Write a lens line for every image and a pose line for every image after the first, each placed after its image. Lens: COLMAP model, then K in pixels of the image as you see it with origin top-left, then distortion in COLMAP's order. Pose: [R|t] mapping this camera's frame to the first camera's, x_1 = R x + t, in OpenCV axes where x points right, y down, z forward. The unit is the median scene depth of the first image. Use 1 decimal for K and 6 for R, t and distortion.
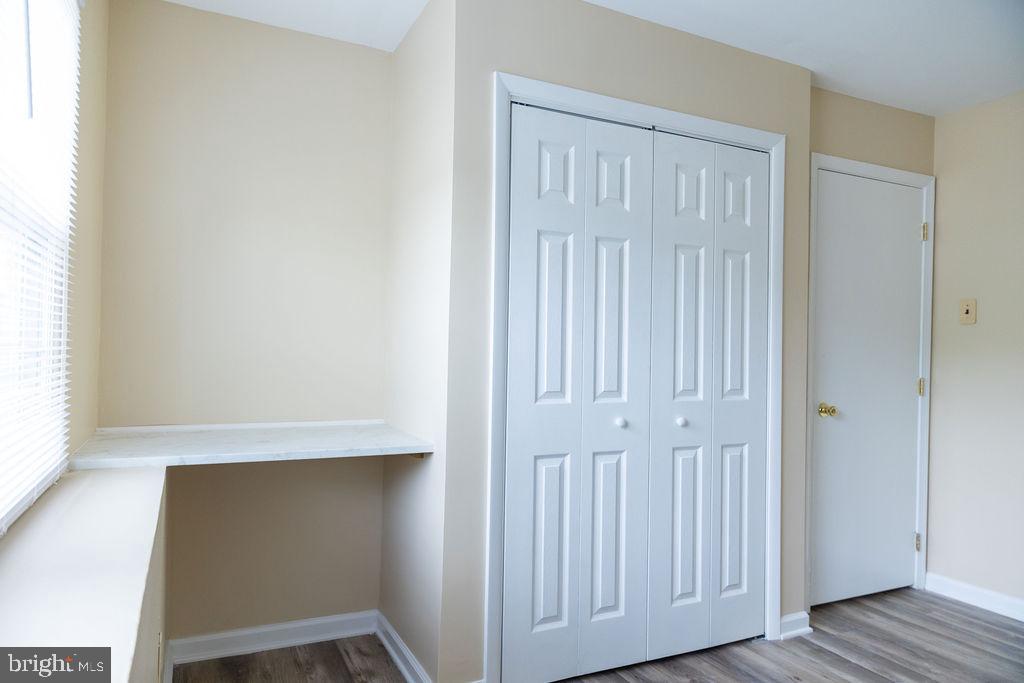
lens RADIAL K [[683.1, 0, 514.5], [0, 683.1, 345.7], [0, 0, 1]] dist [0.022034, -0.003989]
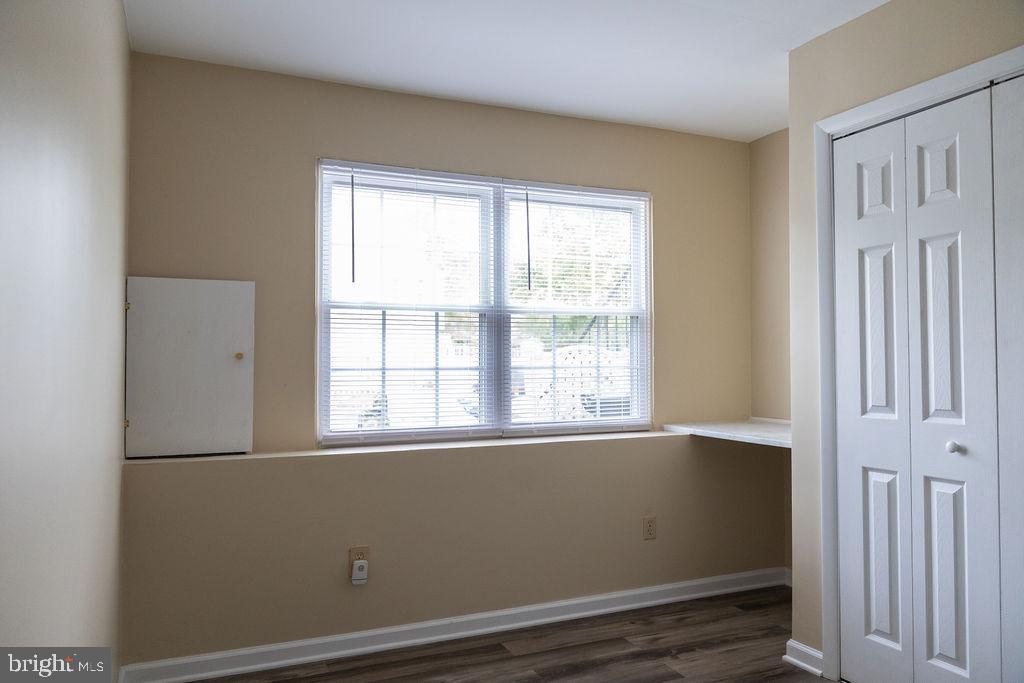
lens RADIAL K [[750.1, 0, 511.9], [0, 750.1, 344.7], [0, 0, 1]] dist [0.012203, -0.016237]
pose [[-0.033823, -0.038645, -0.998680, 1.145917], [0.018556, 0.999056, -0.039288, 0.010688], [0.999256, -0.019860, -0.033074, 0.490791]]
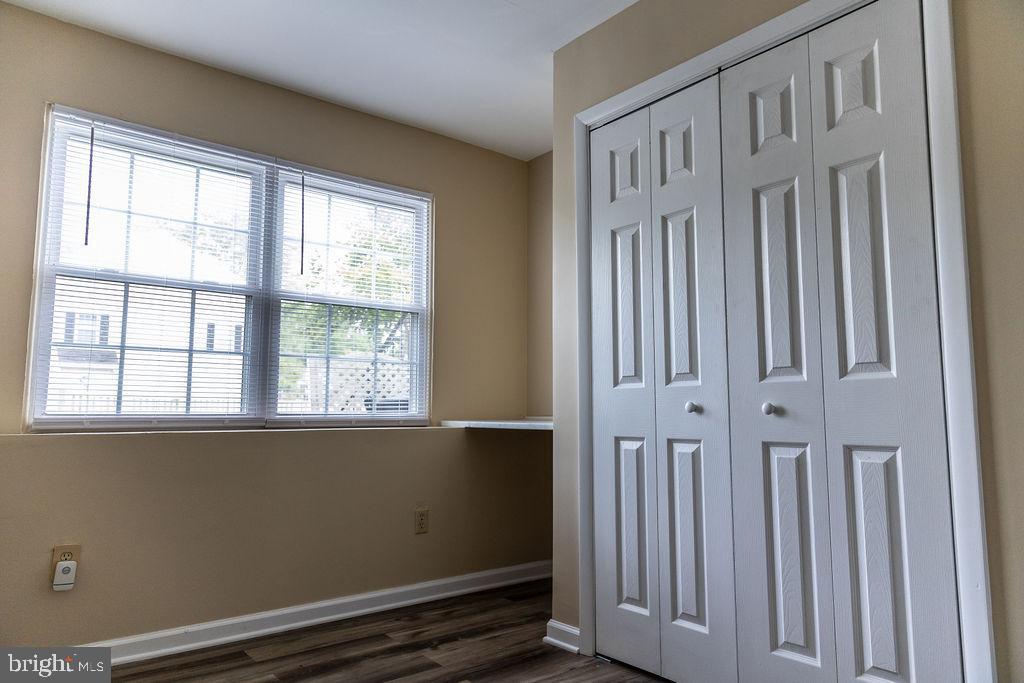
lens RADIAL K [[683.1, 0, 512.8], [0, 683.1, 342.7], [0, 0, 1]] dist [0.022034, -0.003989]
pose [[0.216579, -0.116896, -0.969241, 1.007140], [0.016508, 0.993102, -0.116085, 0.131299], [0.976125, 0.009141, 0.217015, 0.587776]]
